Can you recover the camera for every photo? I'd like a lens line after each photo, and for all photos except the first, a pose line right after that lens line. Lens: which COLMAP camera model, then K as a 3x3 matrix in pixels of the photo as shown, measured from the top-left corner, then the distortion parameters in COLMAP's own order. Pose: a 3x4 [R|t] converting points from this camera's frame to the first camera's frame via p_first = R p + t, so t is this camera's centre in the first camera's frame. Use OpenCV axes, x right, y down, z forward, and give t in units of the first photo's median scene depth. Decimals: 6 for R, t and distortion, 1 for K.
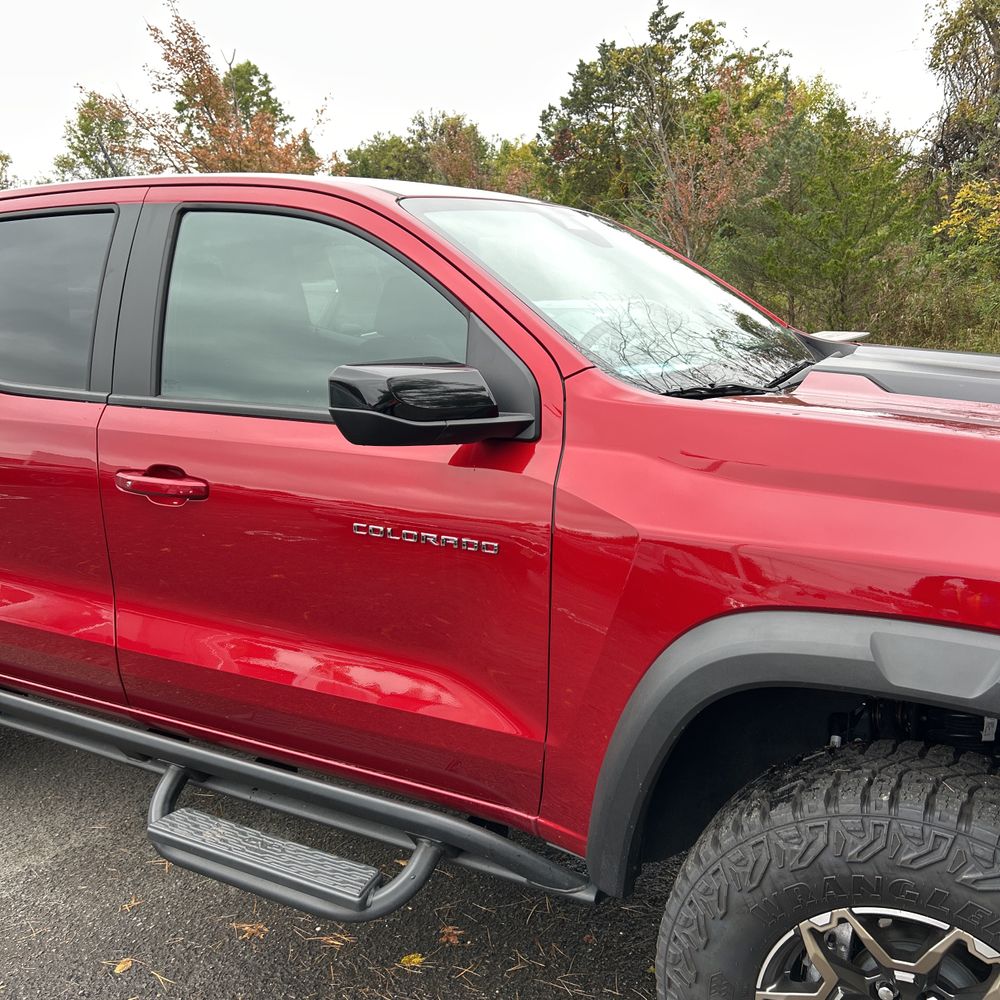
lens RADIAL K [[1009.2, 0, 505.8], [0, 1009.2, 500.7], [0, 0, 1]] dist [0.017898, 0.000000]
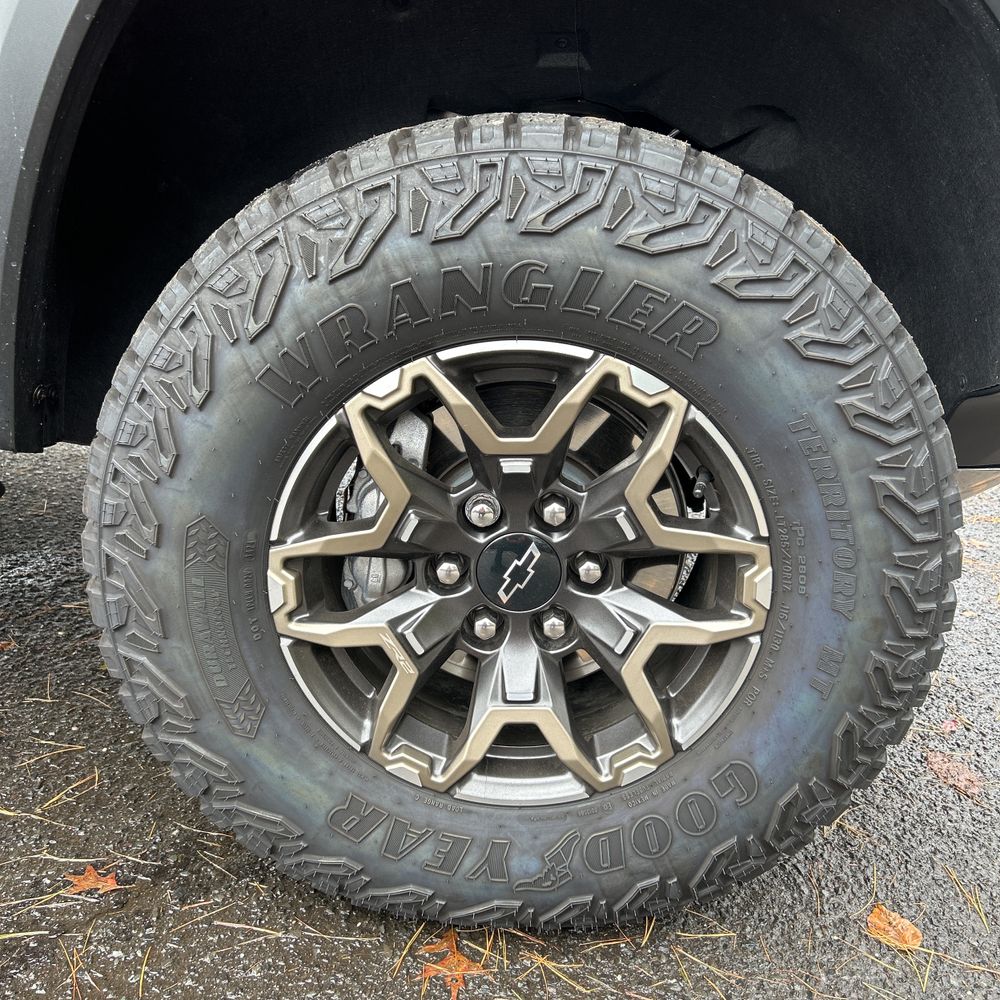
lens RADIAL K [[1009.2, 0, 522.4], [0, 1009.2, 492.8], [0, 0, 1]] dist [0.017898, 0.000000]
pose [[0.876369, -0.057274, 0.478223, 0.082118], [-0.005958, 0.991539, 0.129669, 0.304062], [-0.481604, -0.116487, 0.868613, 0.357970]]
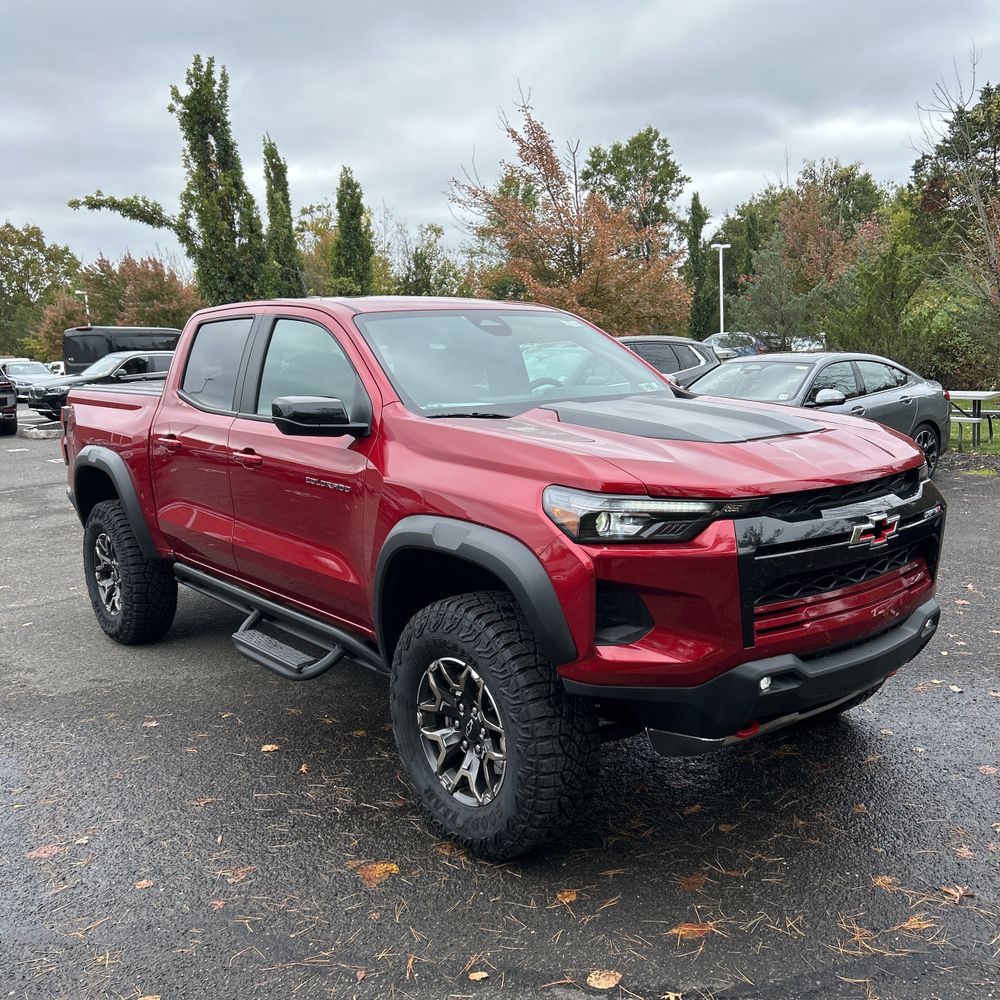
lens RADIAL K [[1009.2, 0, 498.2], [0, 1009.2, 493.8], [0, 0, 1]] dist [0.017898, 0.000000]
pose [[0.924393, 0.052955, -0.377749, 0.913358], [-0.073804, 0.996433, -0.040921, 0.104775], [0.374234, 0.065706, 0.925003, -0.676158]]
